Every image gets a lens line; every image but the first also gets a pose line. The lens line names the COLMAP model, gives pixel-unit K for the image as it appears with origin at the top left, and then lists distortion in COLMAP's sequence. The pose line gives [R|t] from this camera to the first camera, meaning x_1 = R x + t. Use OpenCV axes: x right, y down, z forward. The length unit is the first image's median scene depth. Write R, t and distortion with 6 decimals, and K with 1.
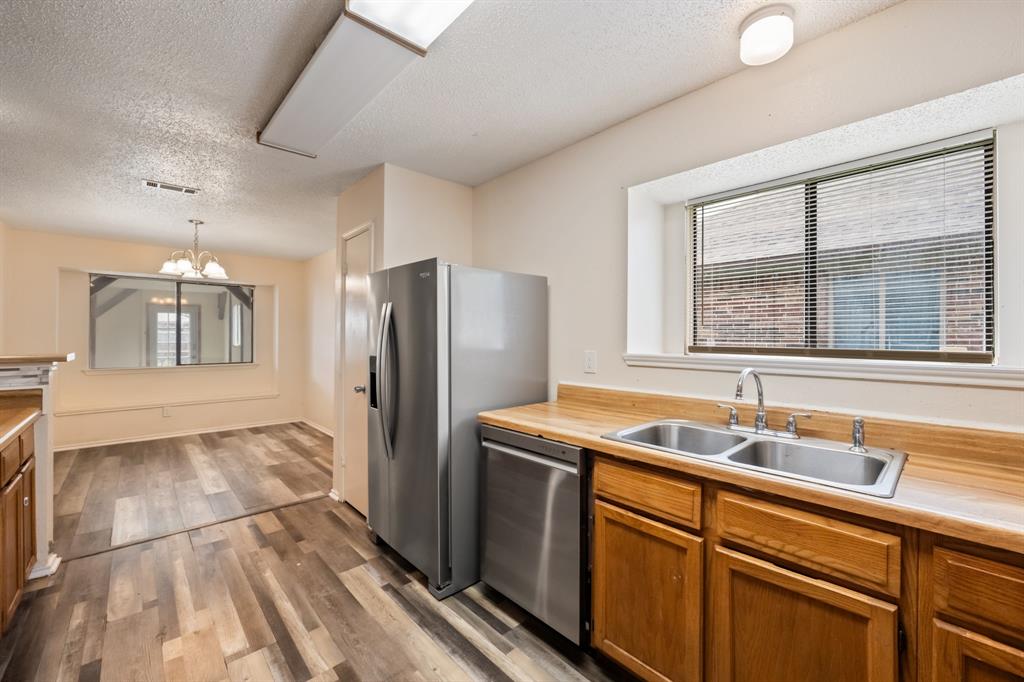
lens RADIAL K [[409.5, 0, 511.7], [0, 409.5, 341.9], [0, 0, 1]] dist [-0.010061, 0.000927]
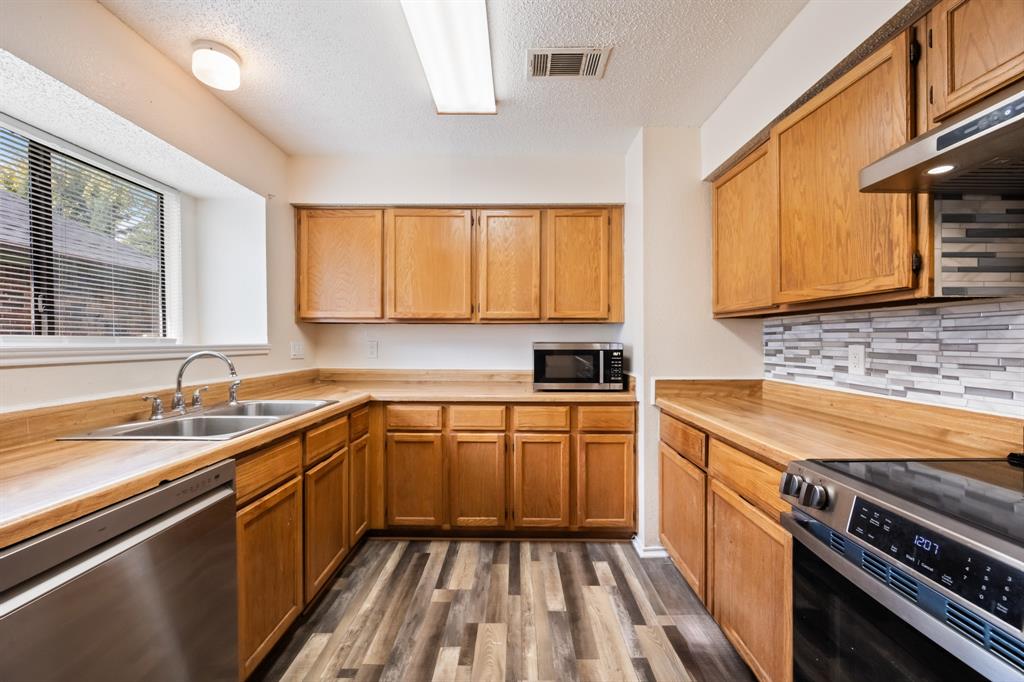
lens RADIAL K [[409.5, 0, 512.9], [0, 409.5, 347.0], [0, 0, 1]] dist [-0.010061, 0.000927]
pose [[-0.730887, -0.009013, 0.682439, -0.789337], [0.004877, 0.999818, 0.018429, 0.036284], [-0.682482, 0.016798, -0.730710, 1.252076]]
